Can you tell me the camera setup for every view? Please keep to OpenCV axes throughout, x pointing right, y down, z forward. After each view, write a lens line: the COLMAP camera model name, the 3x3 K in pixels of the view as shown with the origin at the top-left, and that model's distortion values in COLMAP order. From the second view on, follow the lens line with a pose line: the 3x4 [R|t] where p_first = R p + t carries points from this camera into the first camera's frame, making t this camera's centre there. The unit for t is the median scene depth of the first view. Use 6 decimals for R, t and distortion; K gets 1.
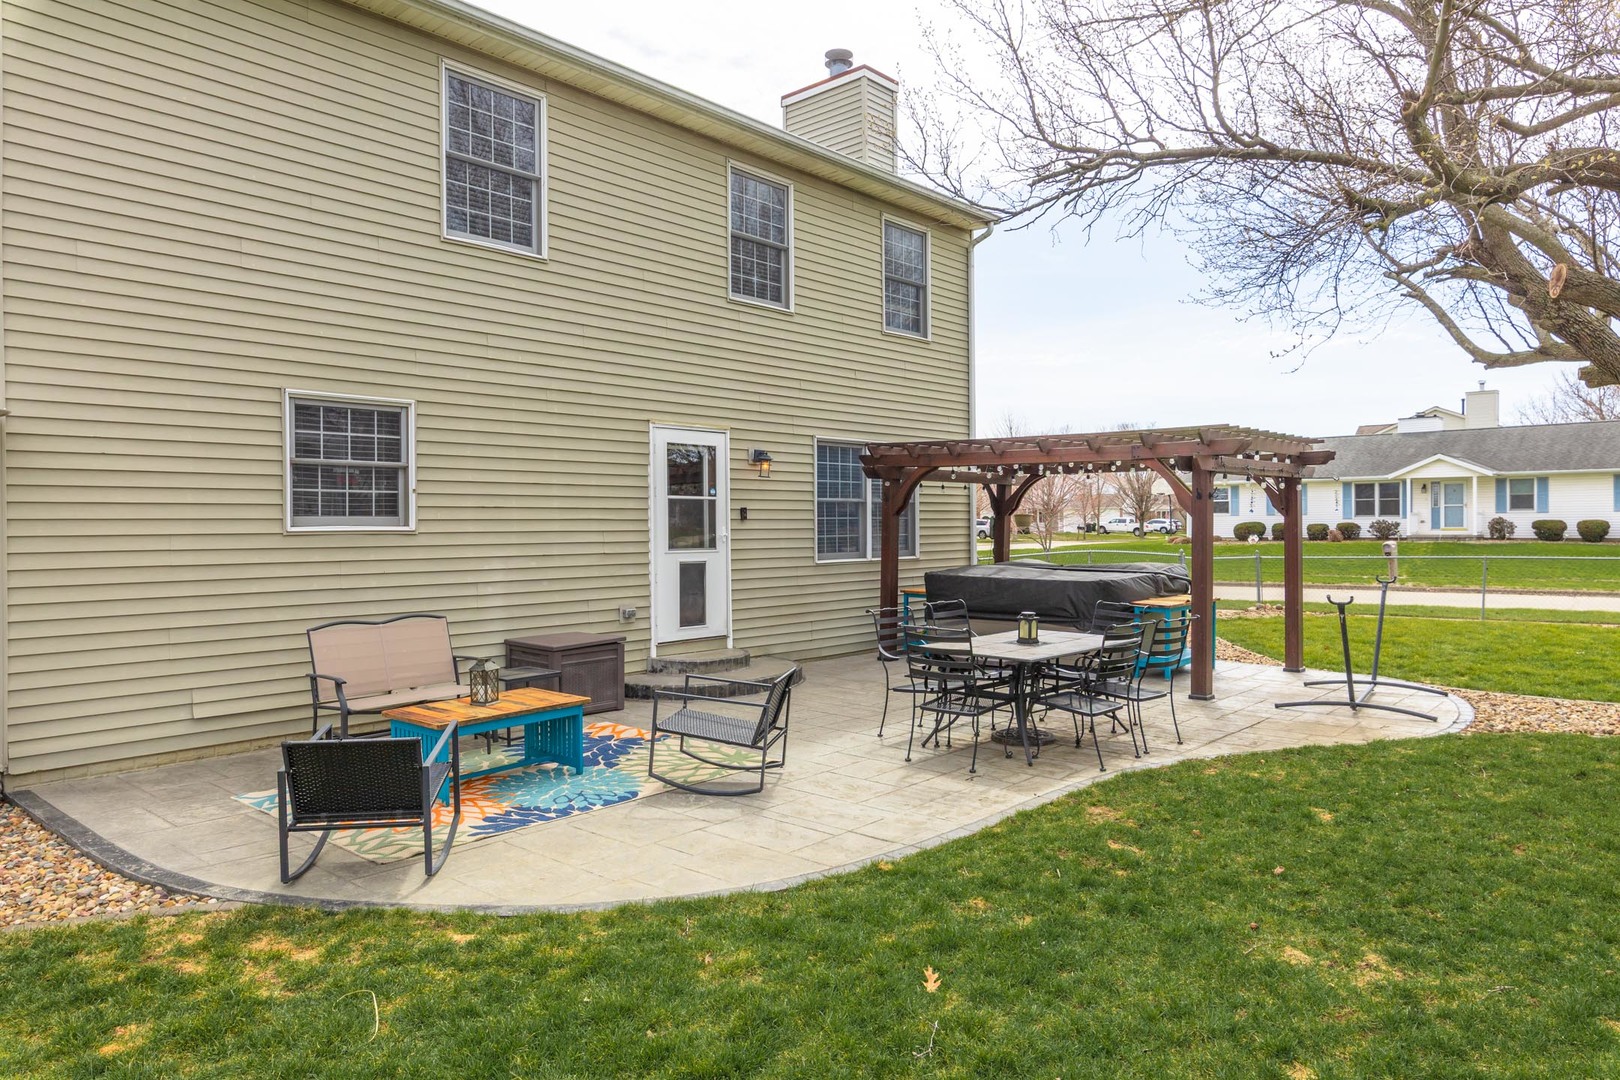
lens RADIAL K [[995.9, 0, 783.8], [0, 995.9, 537.1], [0, 0, 1]] dist [0.004500, 0.000391]
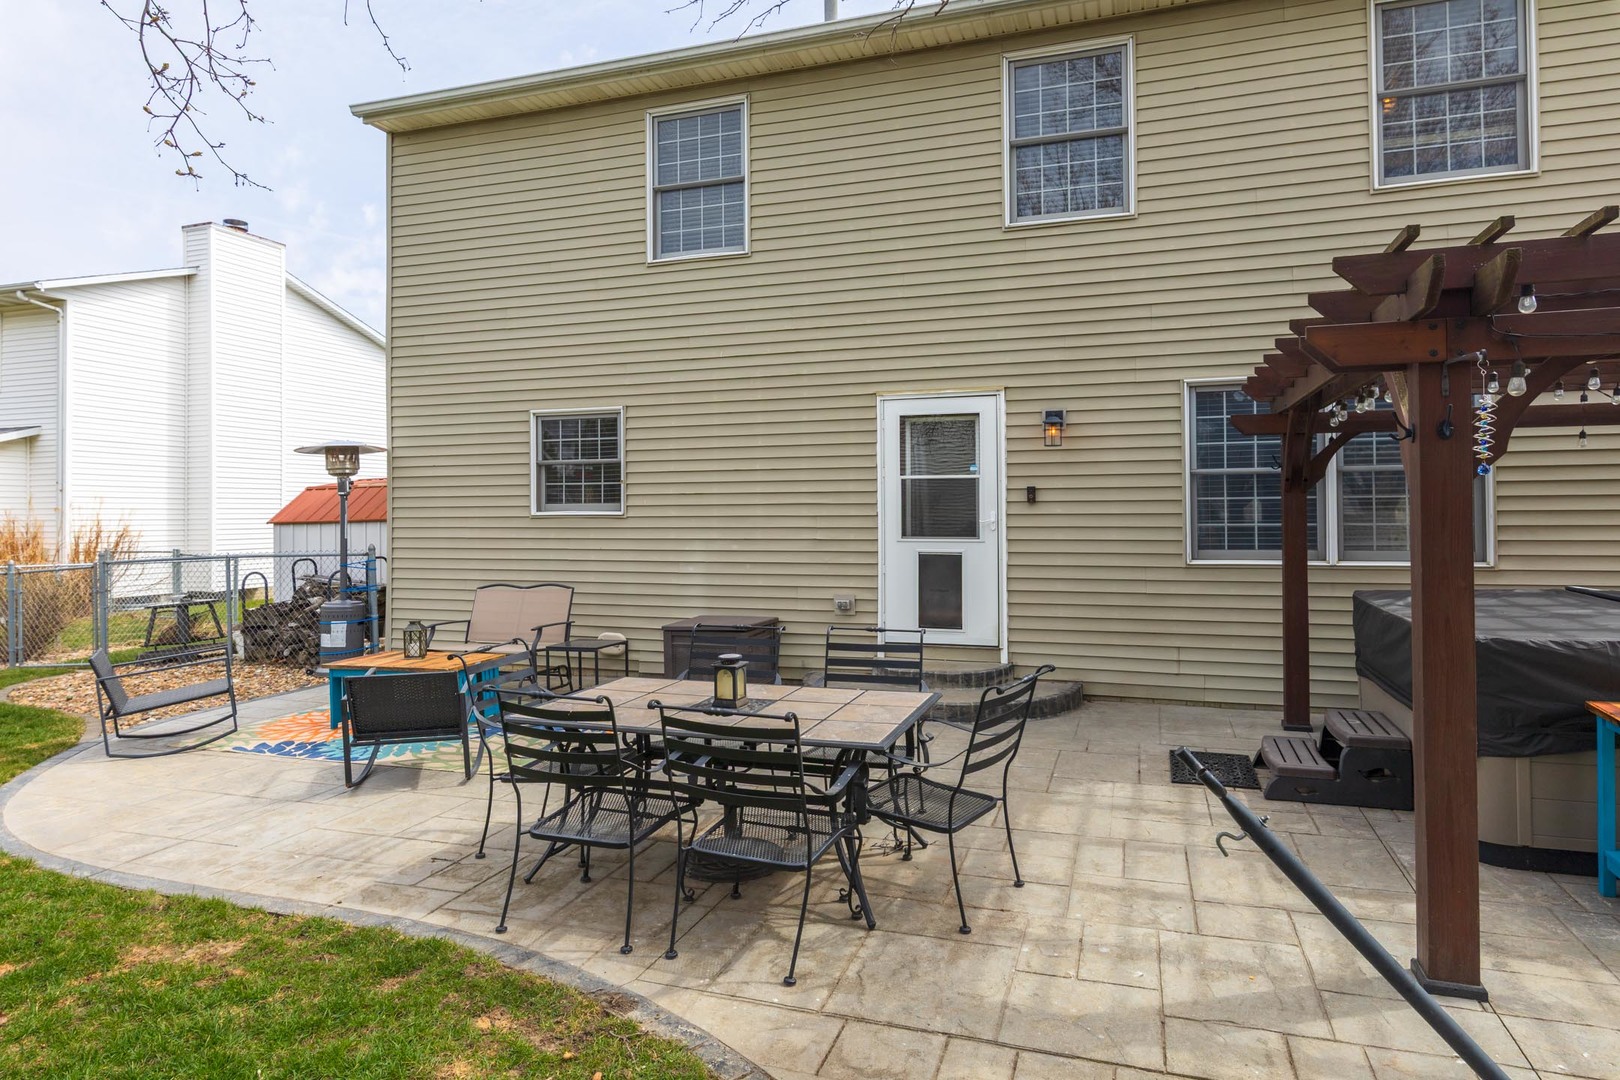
lens RADIAL K [[873.3, 0, 748.8], [0, 873.3, 502.7], [0, 0, 1]] dist [0.001485, -0.000097]
pose [[0.449235, -0.005117, -0.893399, 0.511632], [-0.006042, 0.999943, -0.008766, -0.010494], [0.893393, 0.009336, 0.449179, 0.535265]]
